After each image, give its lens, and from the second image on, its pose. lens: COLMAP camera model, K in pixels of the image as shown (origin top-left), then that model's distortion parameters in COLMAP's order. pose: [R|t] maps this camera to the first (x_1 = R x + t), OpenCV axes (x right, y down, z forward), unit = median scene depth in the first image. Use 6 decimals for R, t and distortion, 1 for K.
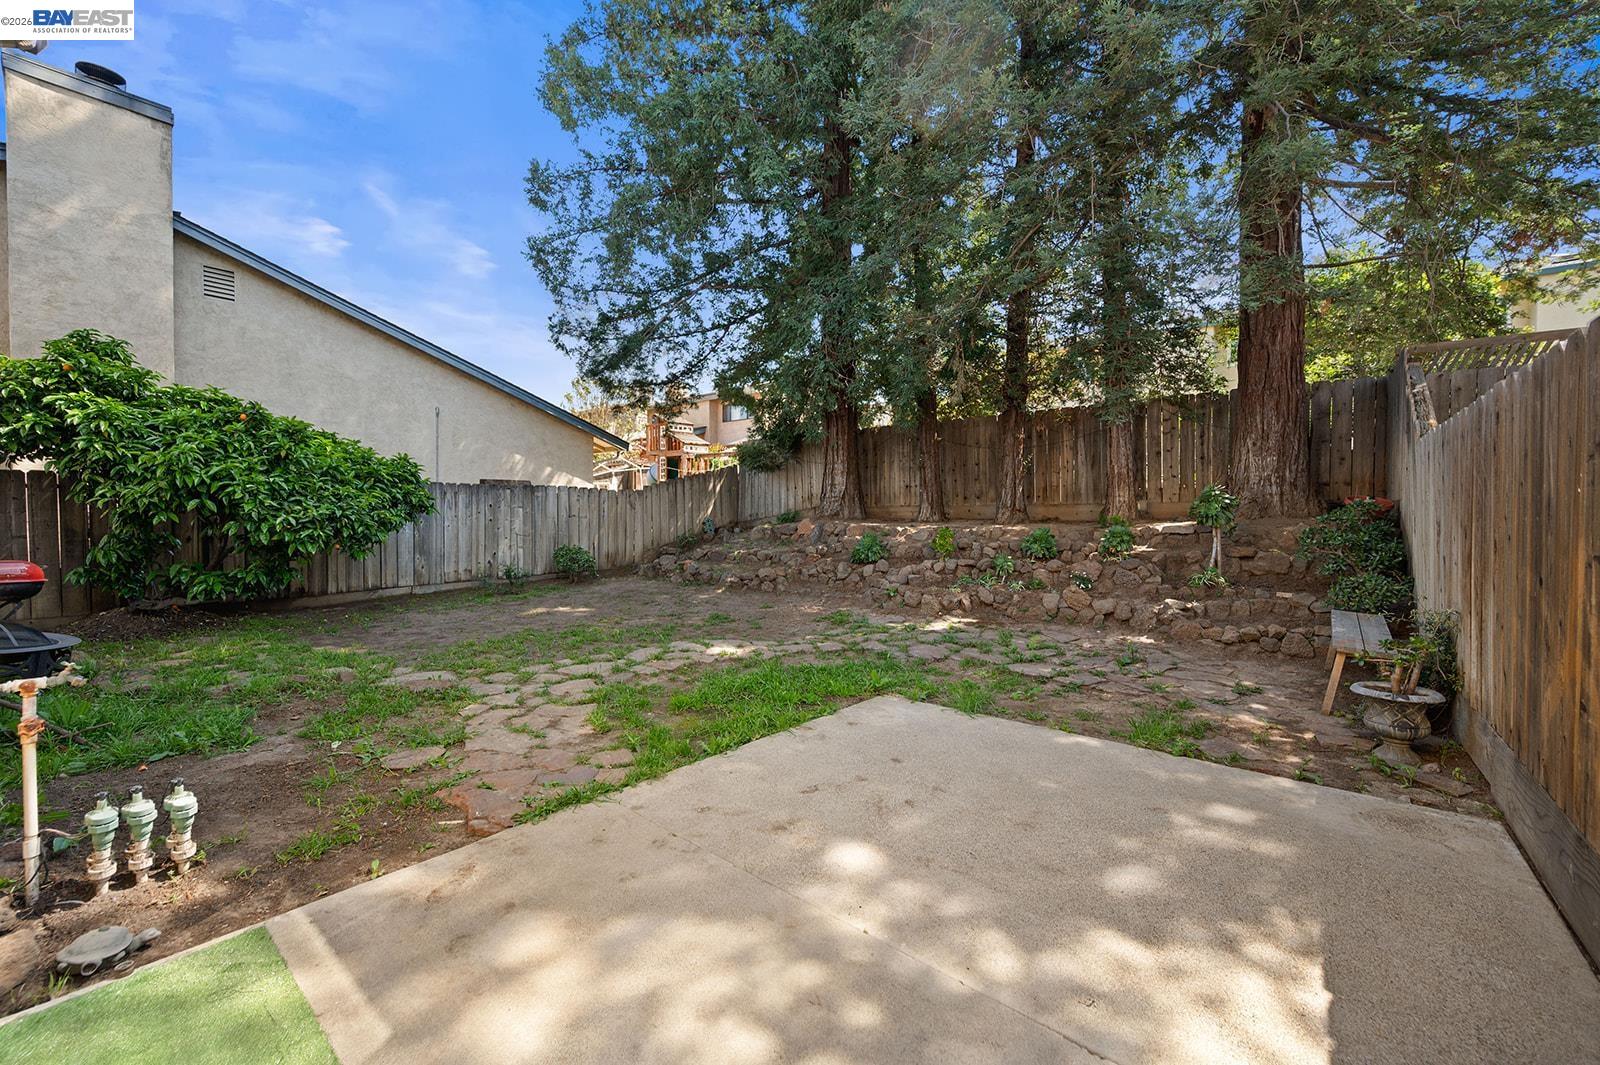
lens RADIAL K [[634.8, 0, 799.1], [0, 634.8, 527.4], [0, 0, 1]] dist [-0.002451, -0.000165]
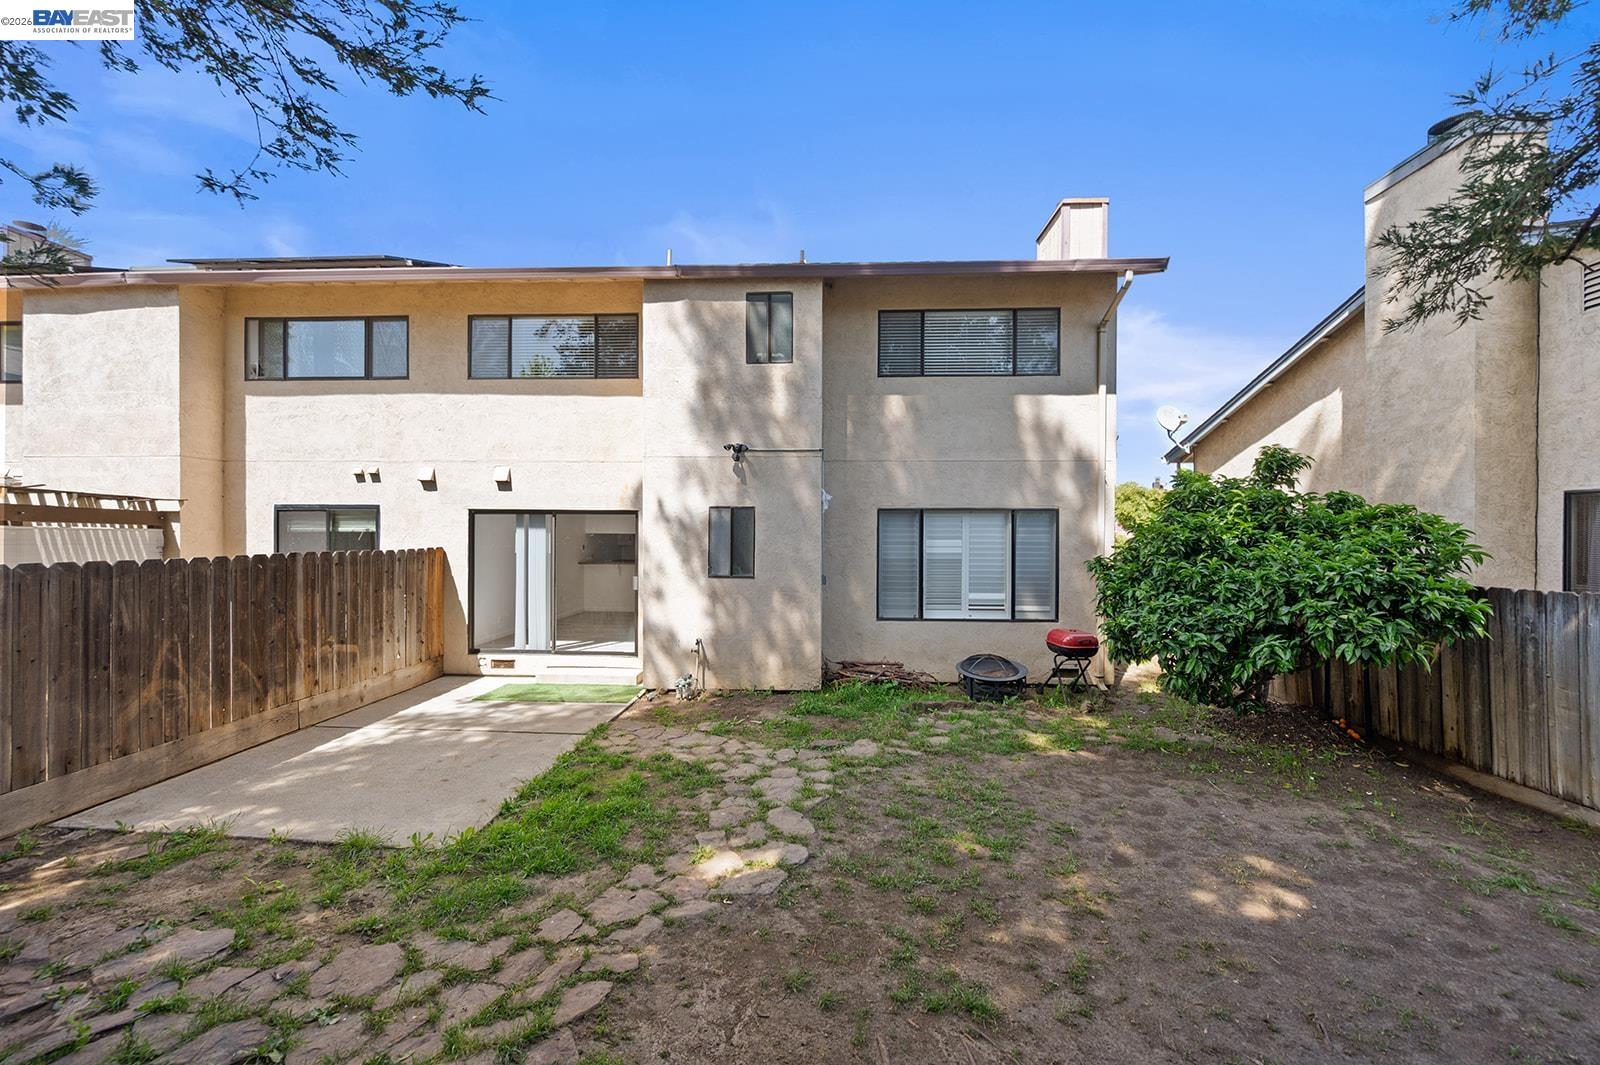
lens RADIAL K [[626.6, 0, 800.0], [0, 626.6, 540.4], [0, 0, 1]] dist [-0.000846, -0.000044]
pose [[-0.825068, -0.002882, -0.565026, 0.311678], [-0.013335, 0.999808, 0.014372, -0.285229], [0.564876, 0.019392, -0.824948, 2.794815]]
